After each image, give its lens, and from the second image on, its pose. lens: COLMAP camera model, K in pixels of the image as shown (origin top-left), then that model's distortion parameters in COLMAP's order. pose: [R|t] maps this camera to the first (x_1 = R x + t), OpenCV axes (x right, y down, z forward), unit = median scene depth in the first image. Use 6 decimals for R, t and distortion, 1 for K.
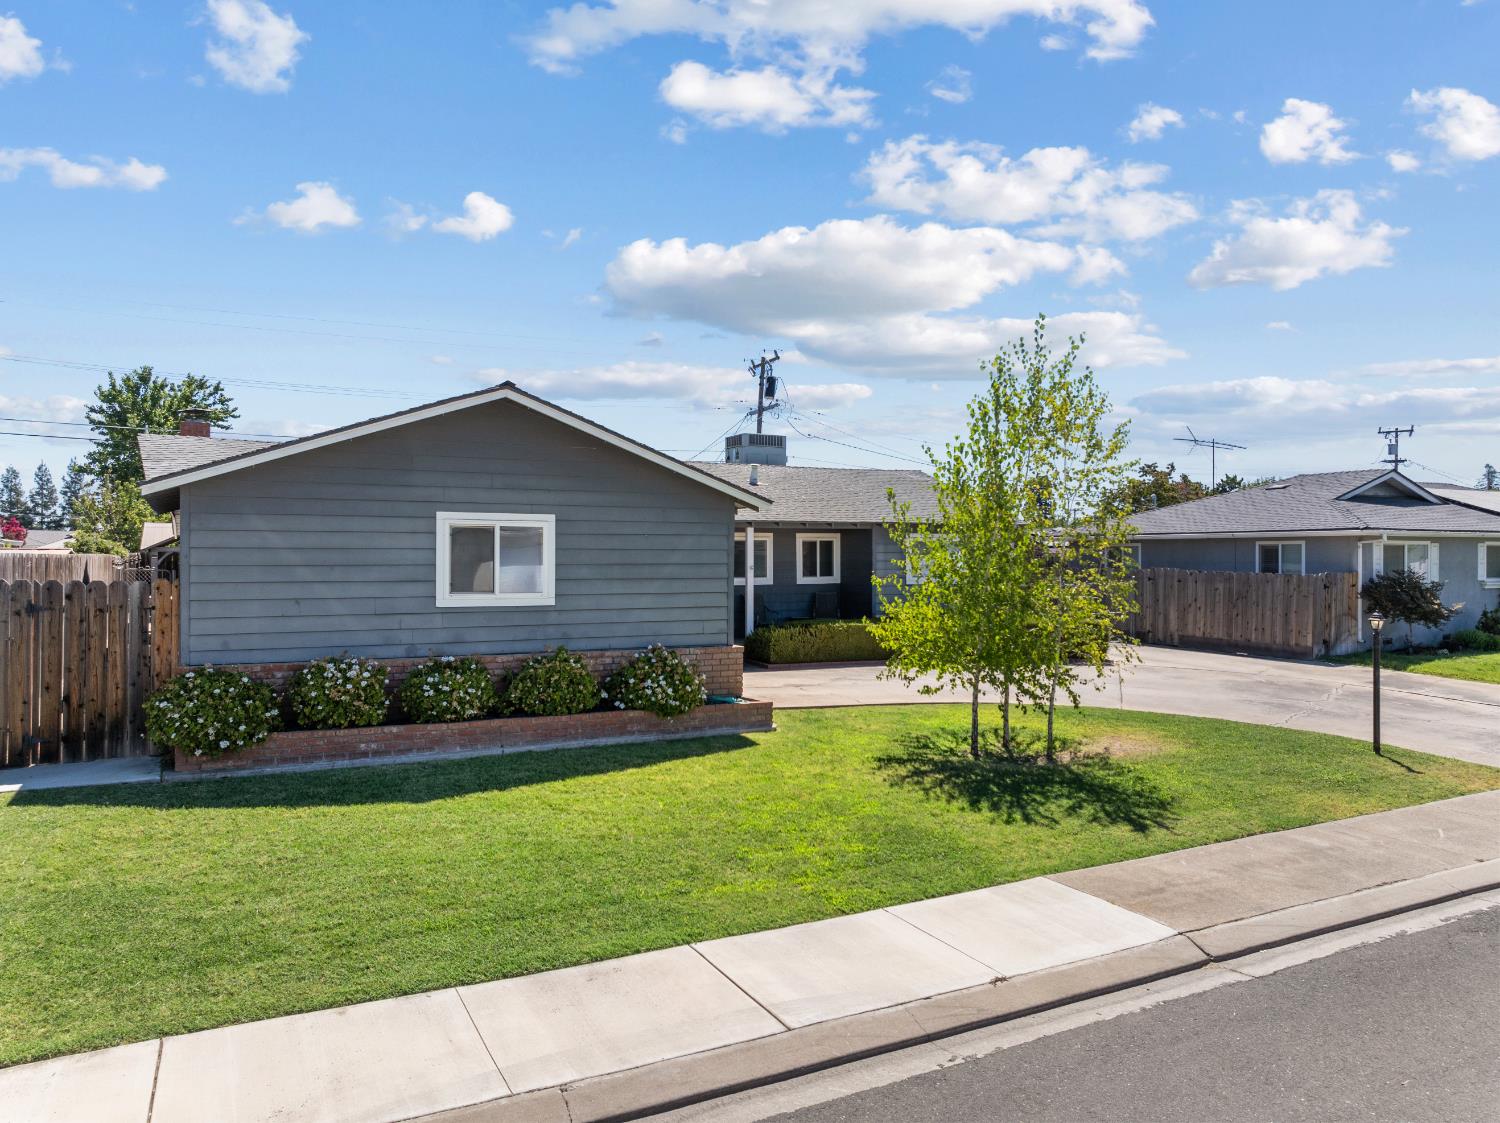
lens RADIAL K [[1051.7, 0, 750.4], [0, 1051.7, 554.5], [0, 0, 1]] dist [-0.034186, 0.007355]
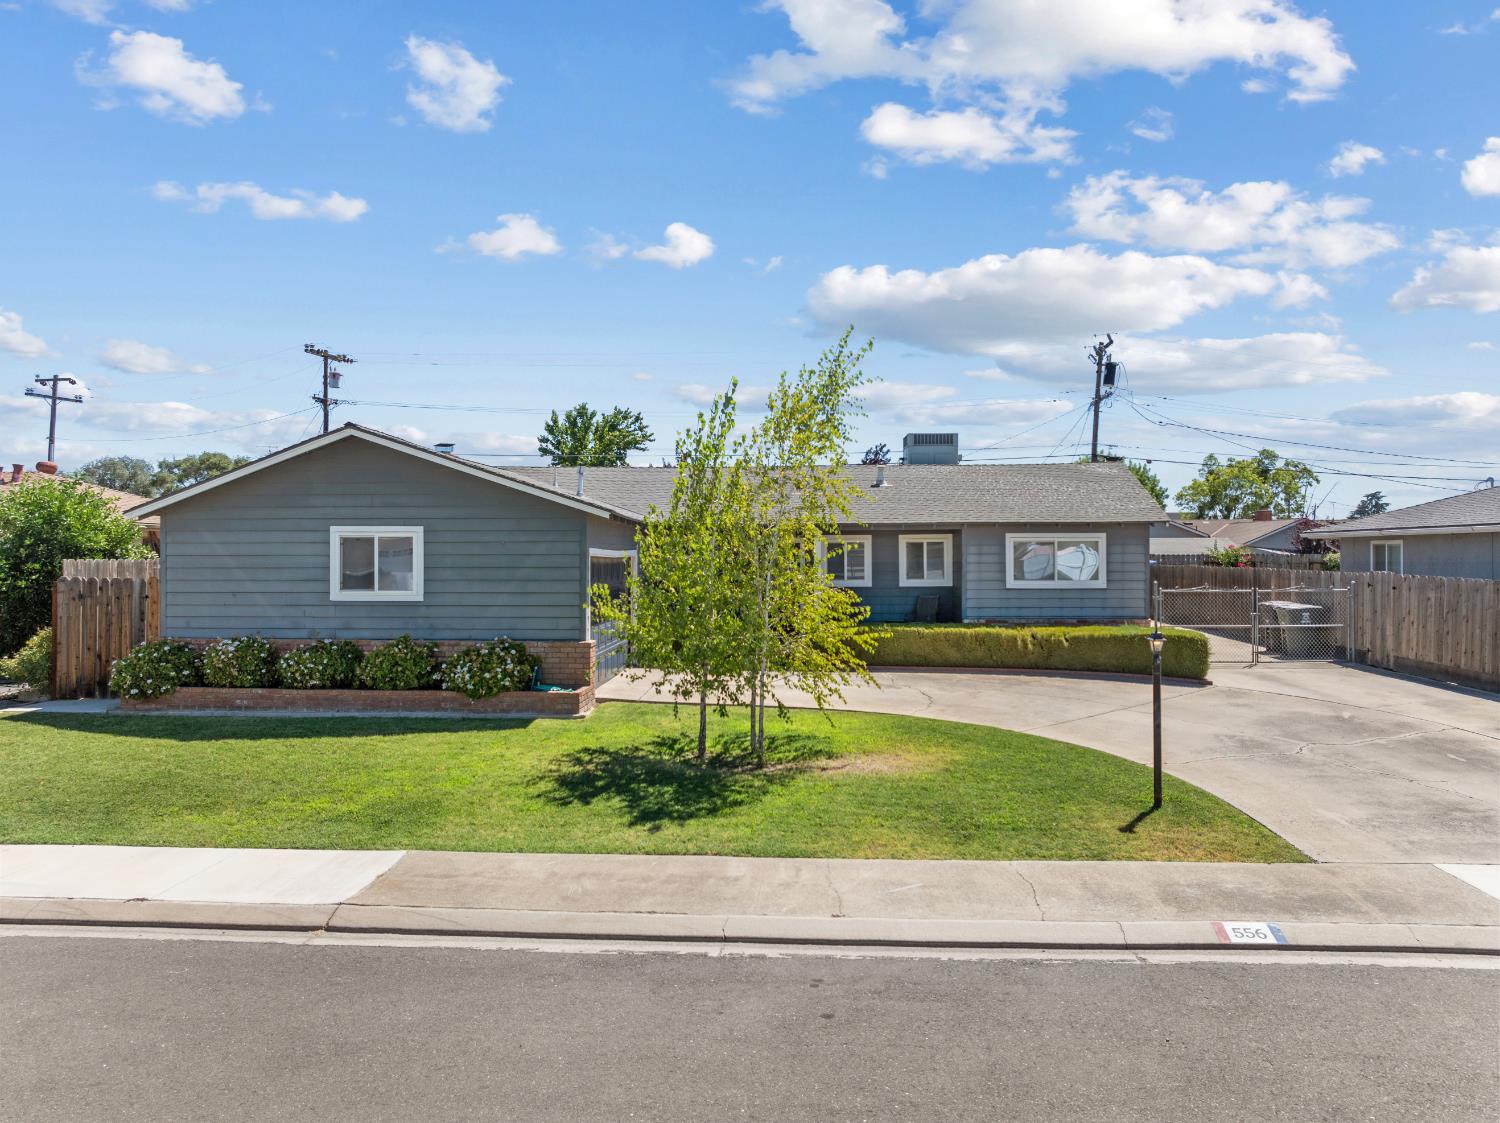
lens RADIAL K [[1050.0, 0, 751.2], [0, 1050.0, 555.8], [0, 0, 1]] dist [-0.032124, 0.003058]
pose [[0.863219, -0.002802, -0.504822, 0.783184], [0.004022, 0.999991, 0.001327, -0.004236], [0.504814, -0.003176, 0.863222, 0.152789]]
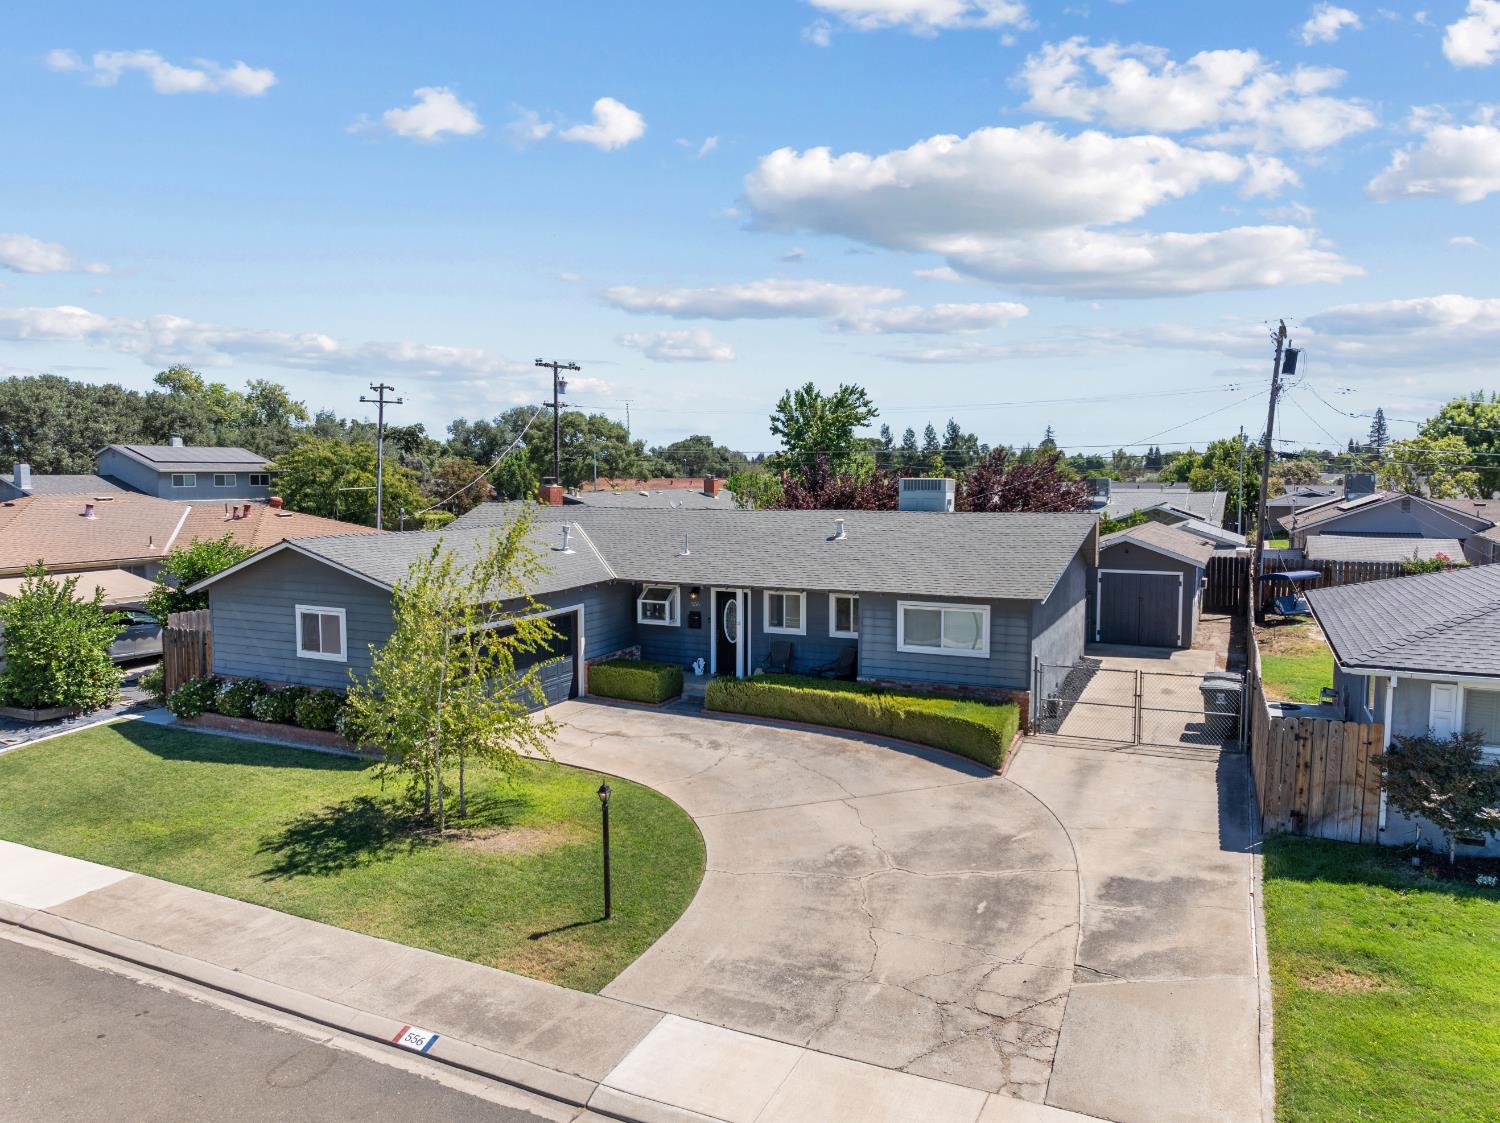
lens RADIAL K [[1051.7, 0, 750.4], [0, 1051.7, 554.5], [0, 0, 1]] dist [-0.034186, 0.007355]
pose [[0.607444, 0.061756, -0.791958, 1.579050], [0.001463, 0.996885, 0.078858, -0.264298], [0.794361, -0.049060, 0.605462, 0.529881]]
